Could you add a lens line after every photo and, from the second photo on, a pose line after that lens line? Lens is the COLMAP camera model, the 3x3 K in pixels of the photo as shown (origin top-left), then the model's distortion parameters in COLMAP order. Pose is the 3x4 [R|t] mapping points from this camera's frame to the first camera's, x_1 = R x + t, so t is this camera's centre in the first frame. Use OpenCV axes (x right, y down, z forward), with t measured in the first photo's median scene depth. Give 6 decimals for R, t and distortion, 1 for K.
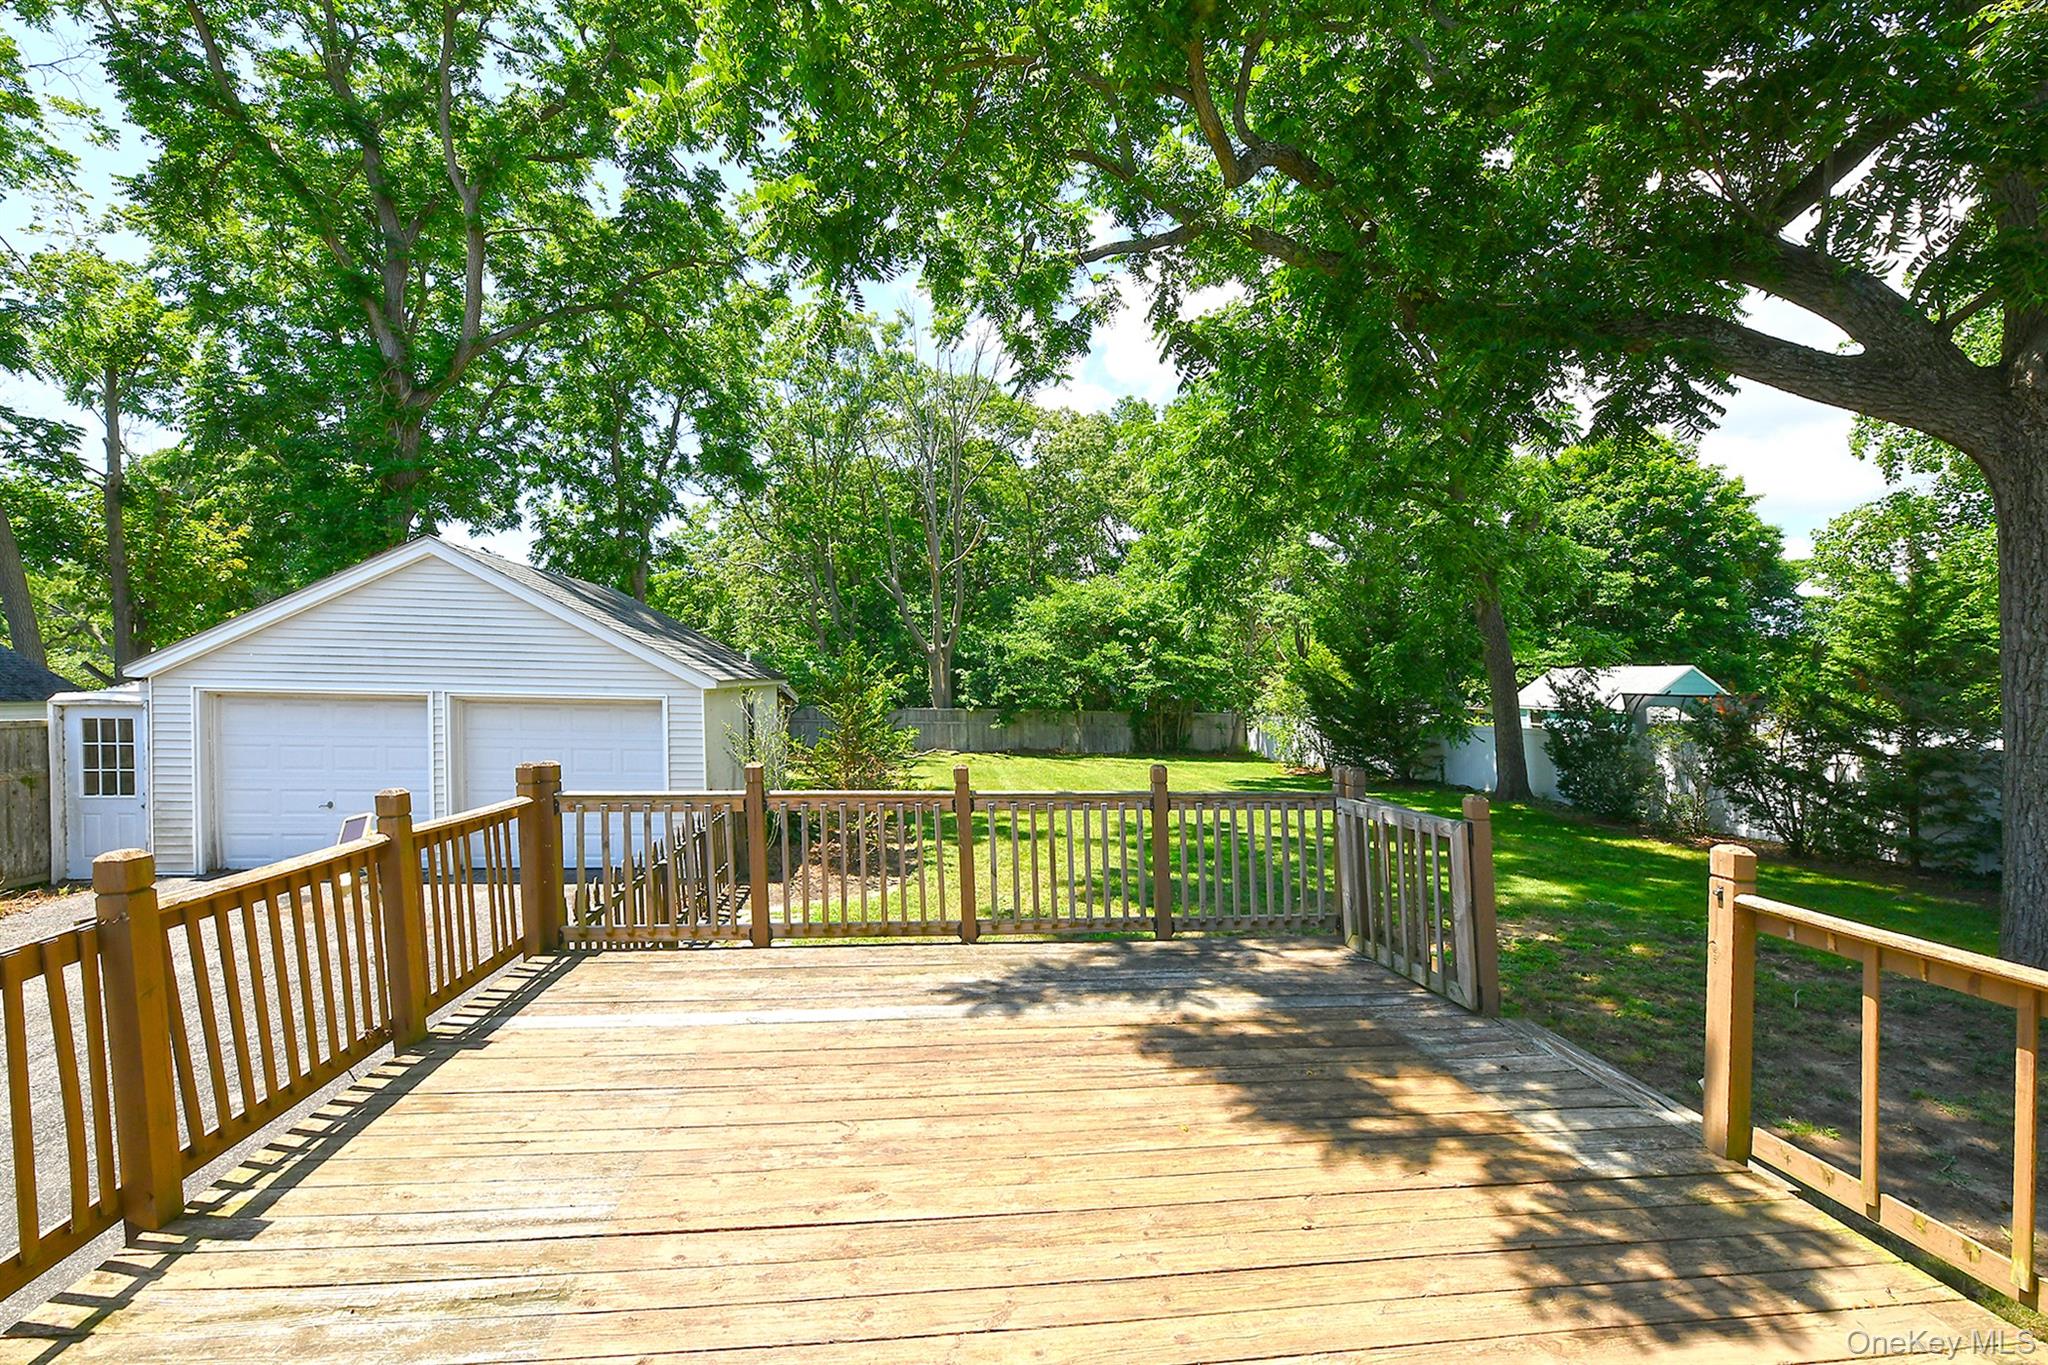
lens RADIAL K [[845.0, 0, 1081.7], [0, 845.0, 666.3], [0, 0, 1]] dist [-0.001250, 0.000113]
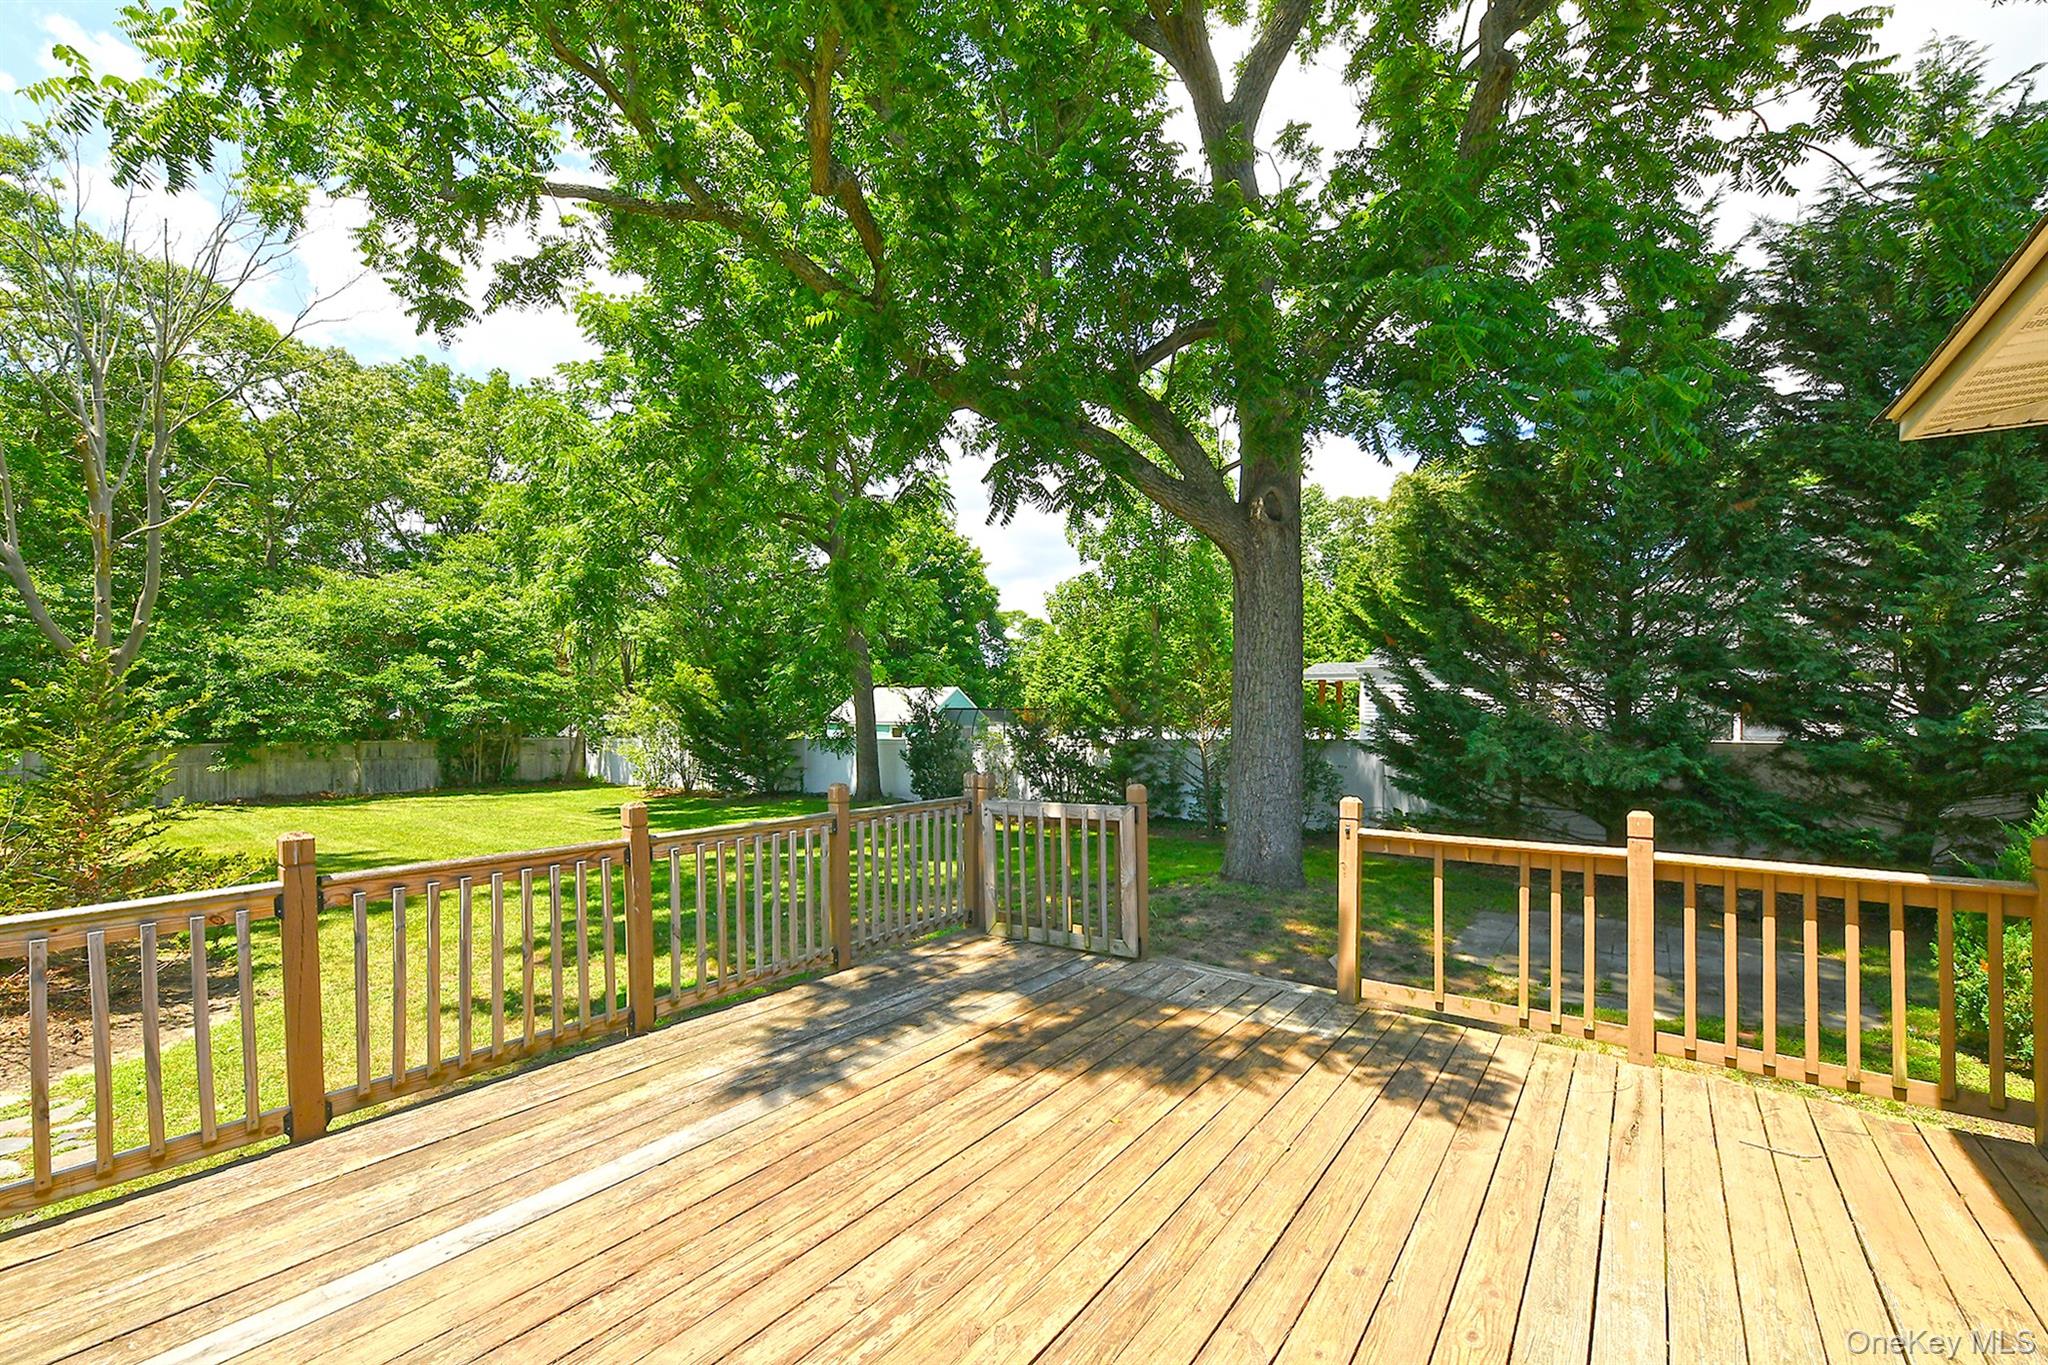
lens RADIAL K [[796.6, 0, 1024.0], [0, 796.6, 682.5], [0, 0, 1]] dist [-0.010293, 0.000314]
pose [[0.712746, 0.008094, 0.701375, -0.102571], [-0.003494, 0.999962, -0.007989, 0.002869], [-0.701413, 0.003244, 0.712748, 0.061072]]
